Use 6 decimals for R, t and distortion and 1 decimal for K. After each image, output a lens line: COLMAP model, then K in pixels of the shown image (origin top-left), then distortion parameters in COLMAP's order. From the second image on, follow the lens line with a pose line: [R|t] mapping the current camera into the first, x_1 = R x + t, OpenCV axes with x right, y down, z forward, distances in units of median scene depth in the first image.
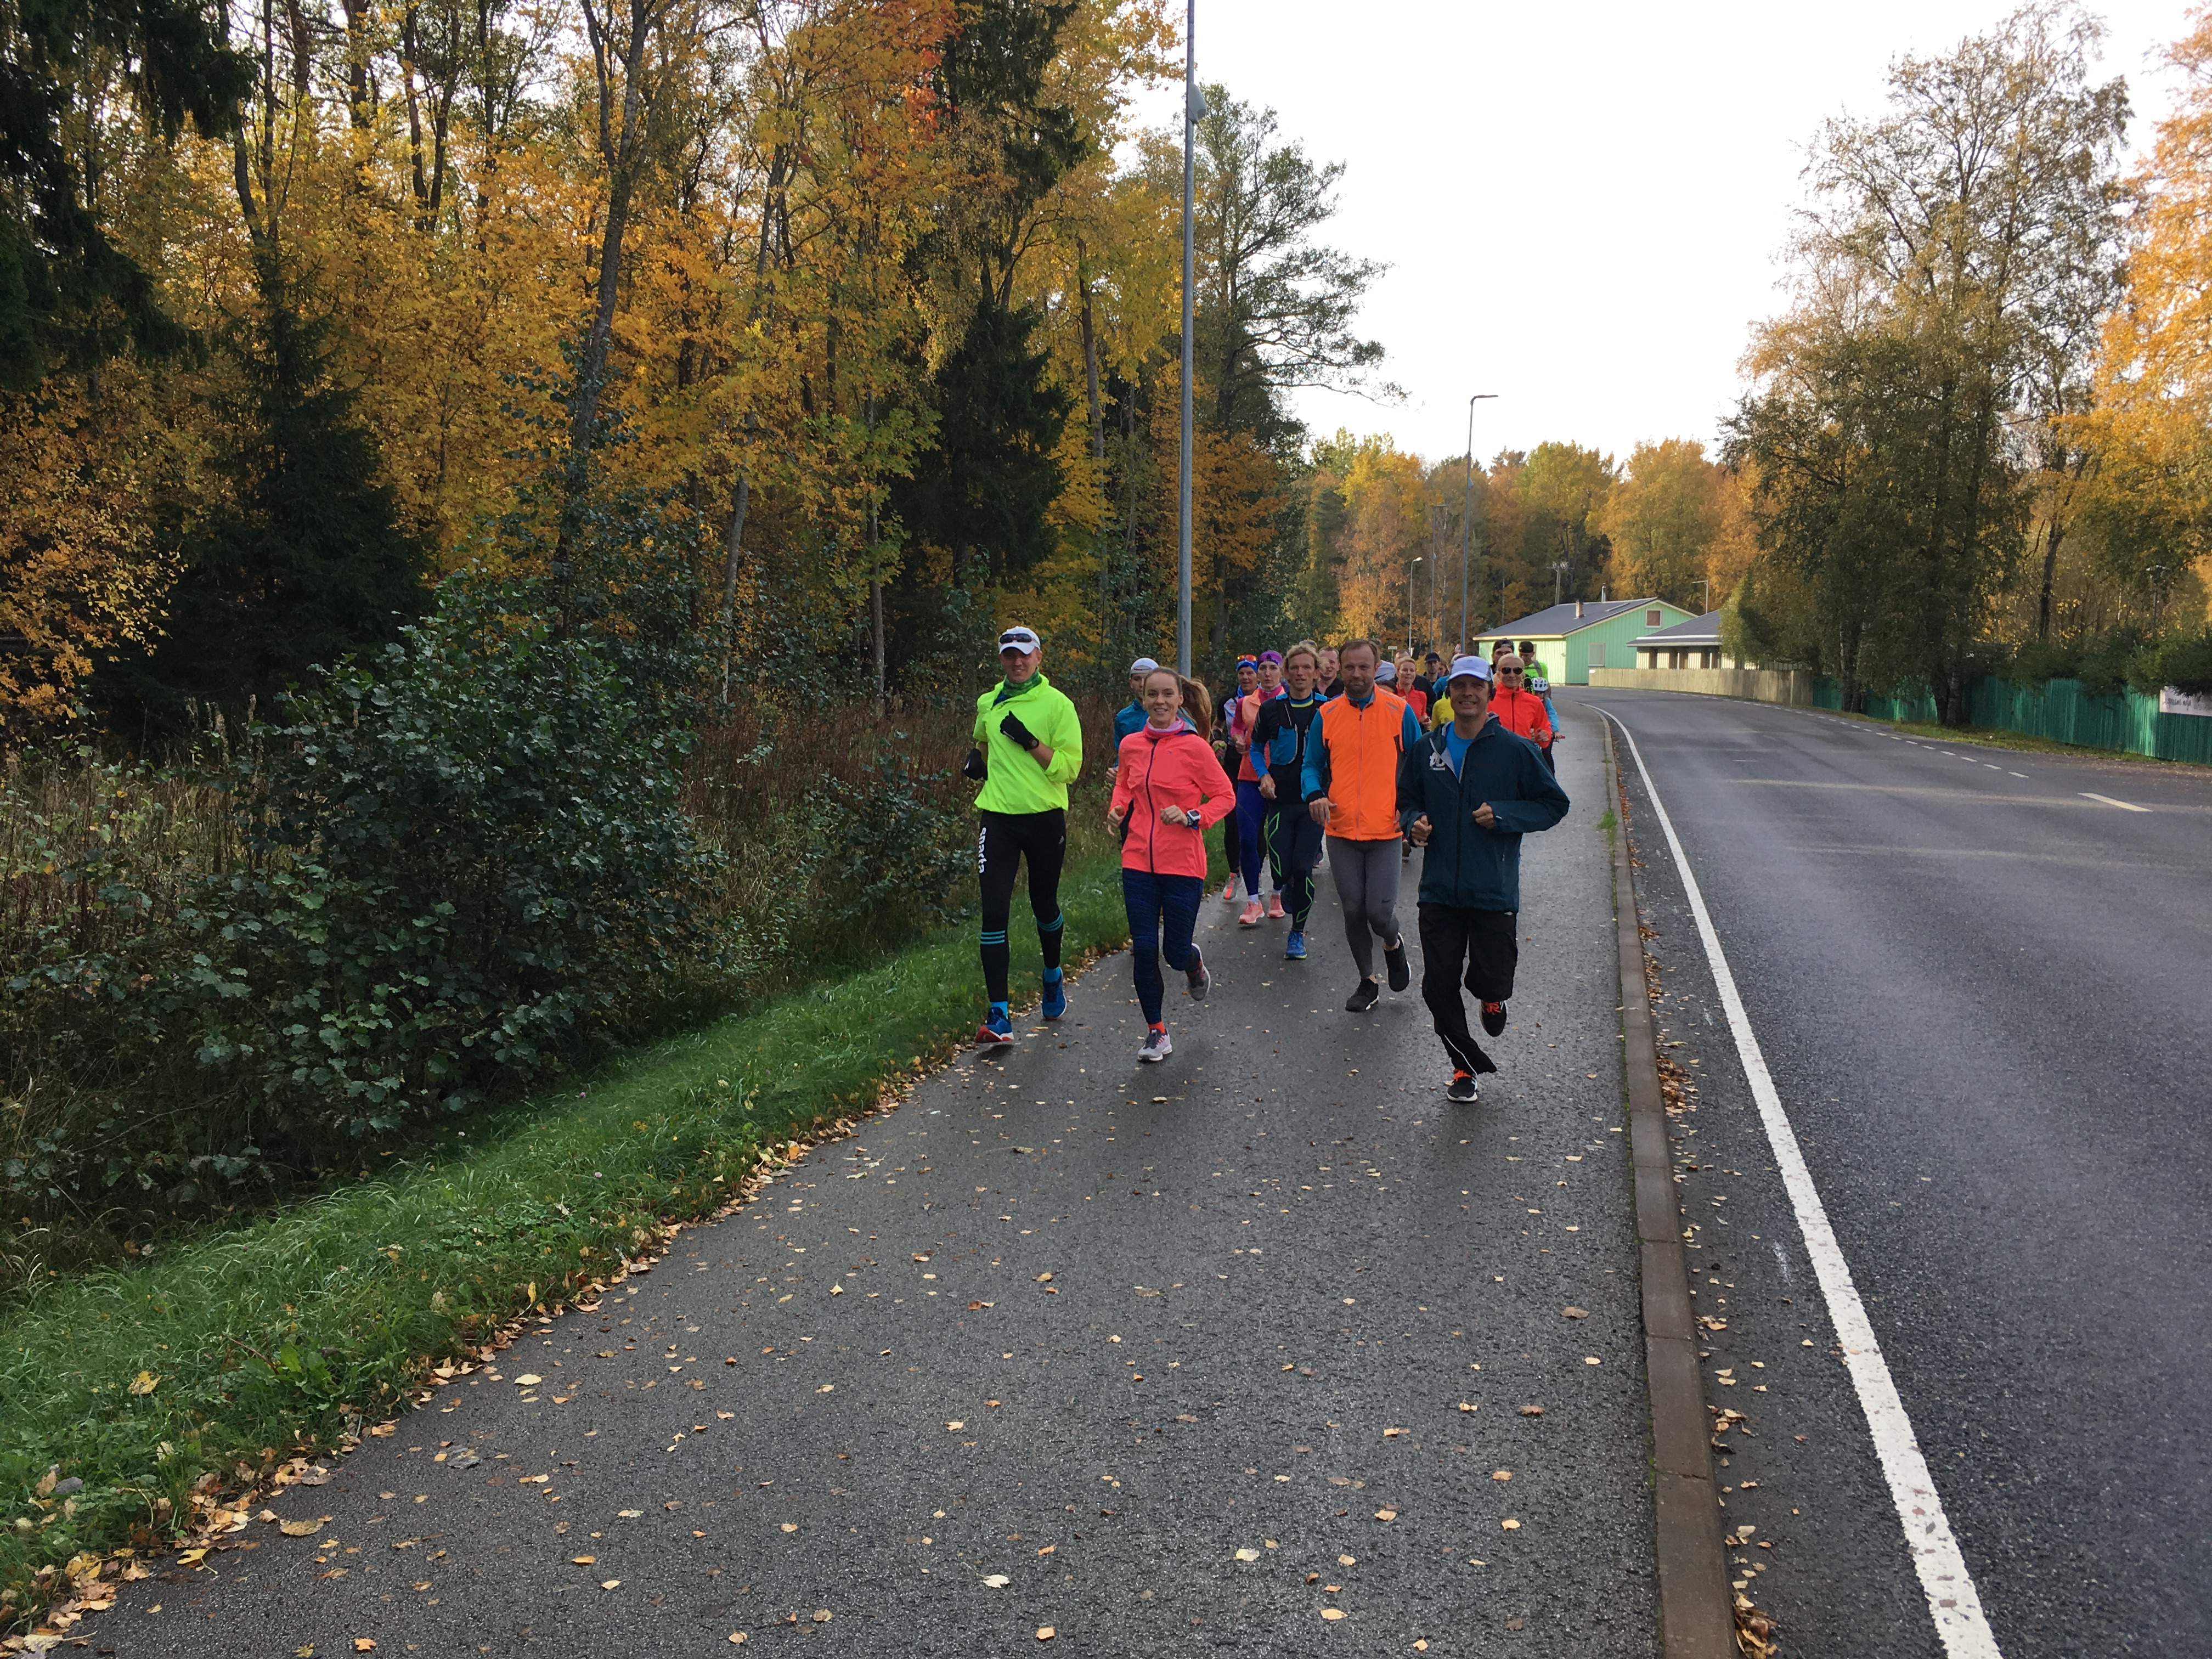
lens RADIAL K [[1886.6, 0, 1111.7], [0, 1886.6, 828.1], [0, 0, 1]] dist [0.073766, -0.095483]
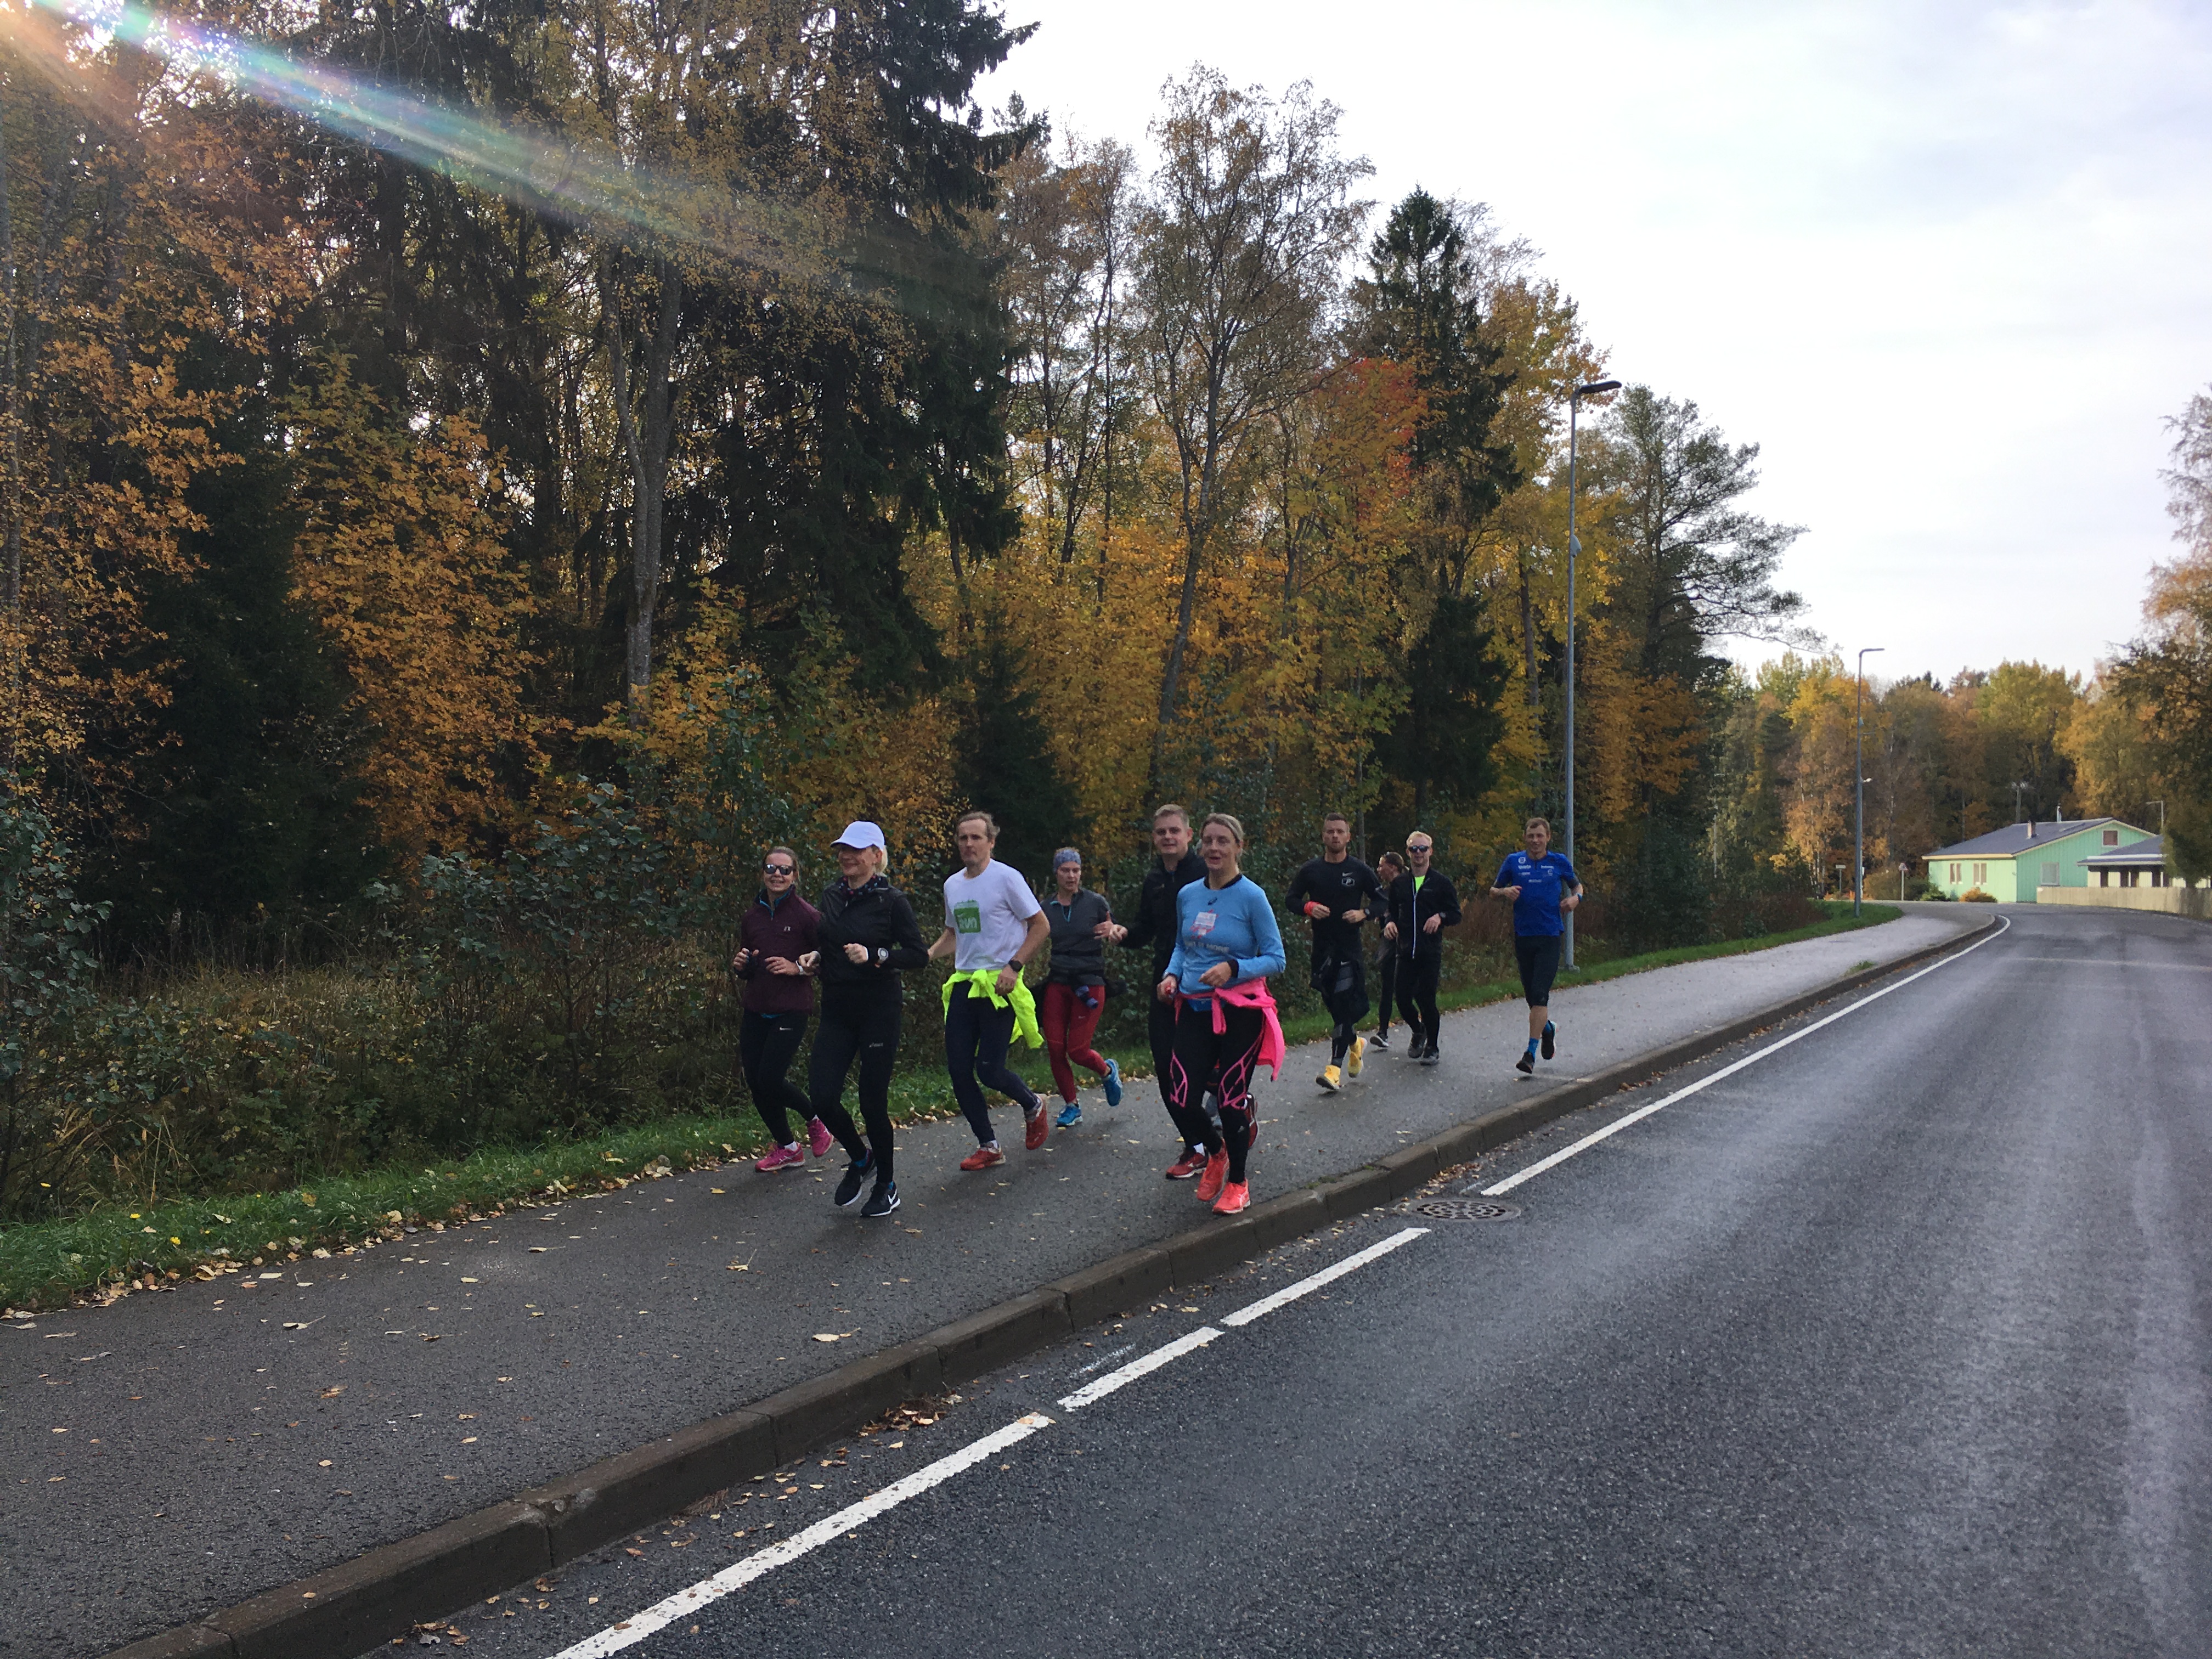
lens RADIAL K [[1886.6, 0, 1108.6], [0, 1886.6, 814.9], [0, 0, 1]] dist [0.073766, -0.095483]
pose [[0.972749, -0.005821, -0.231787, 0.008027], [-0.022915, 0.992377, -0.121092, 0.027119], [0.230725, 0.123103, 0.965200, -0.225813]]
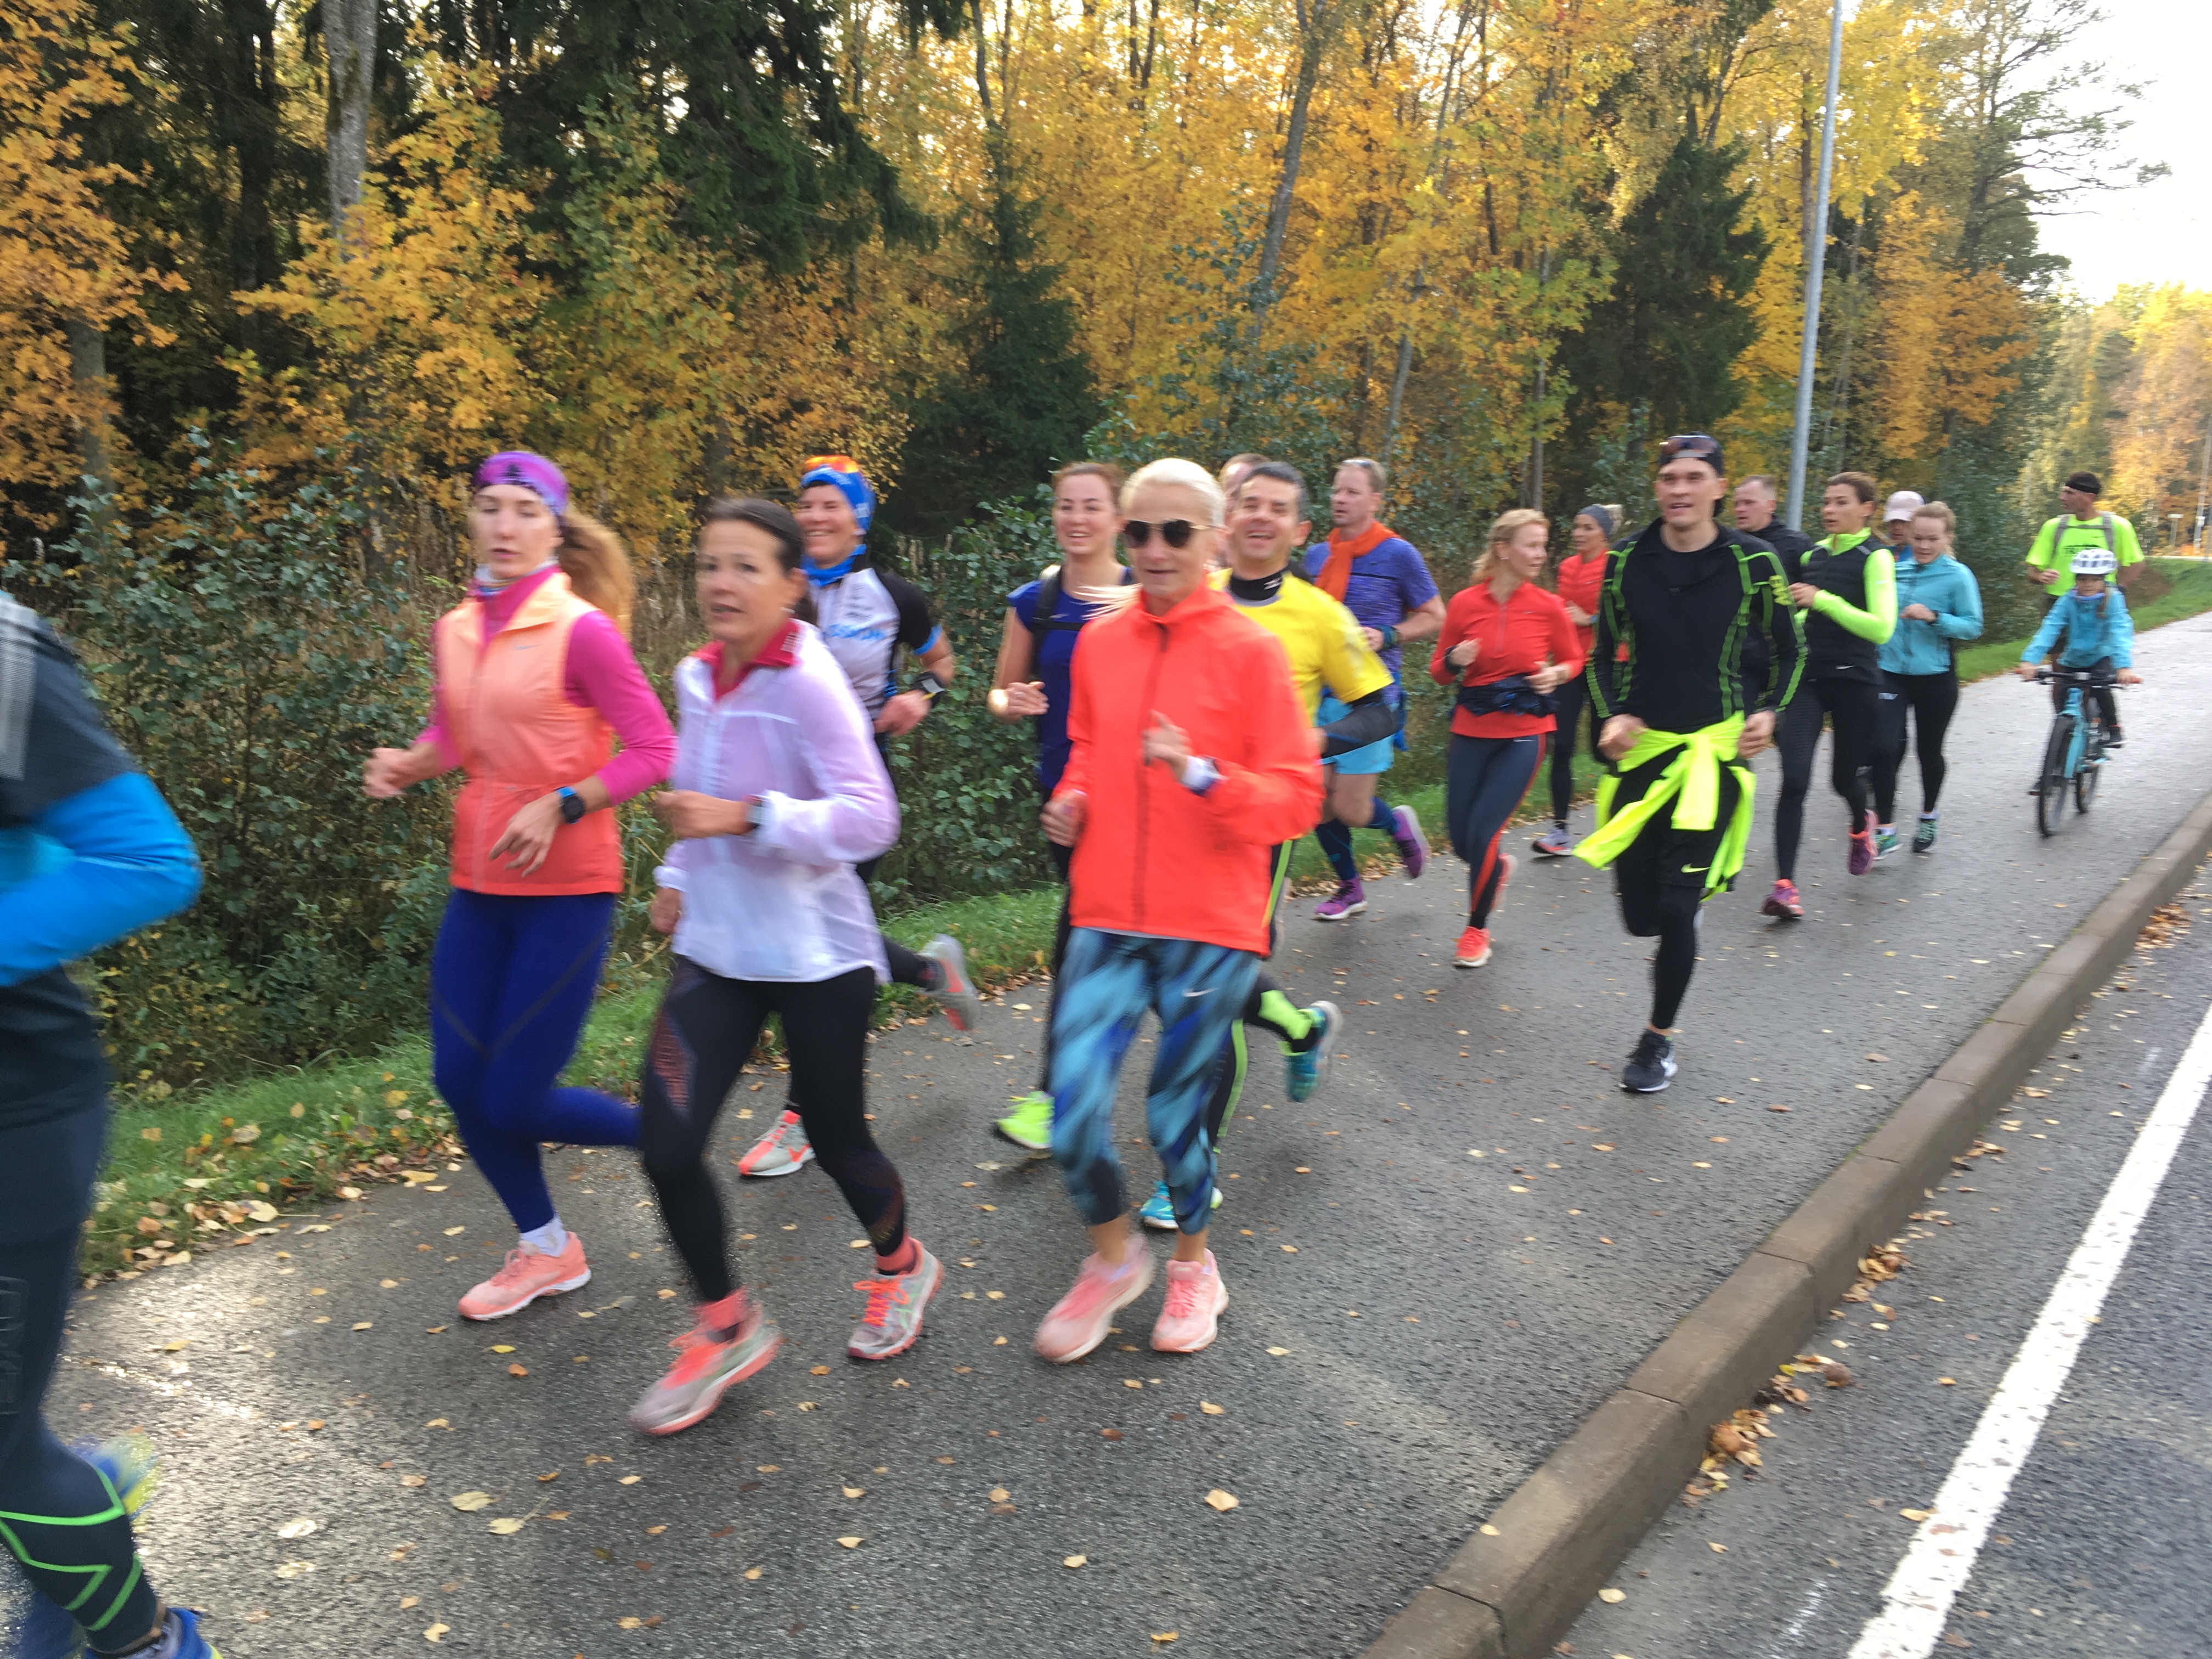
lens RADIAL K [[1886.6, 0, 1122.8], [0, 1886.6, 855.1], [0, 0, 1]] dist [0.073766, -0.095483]
pose [[0.936400, 0.072816, -0.343296, 0.020162], [-0.043901, 0.994858, 0.091269, 0.004852], [0.348177, -0.070393, 0.934782, -0.021796]]
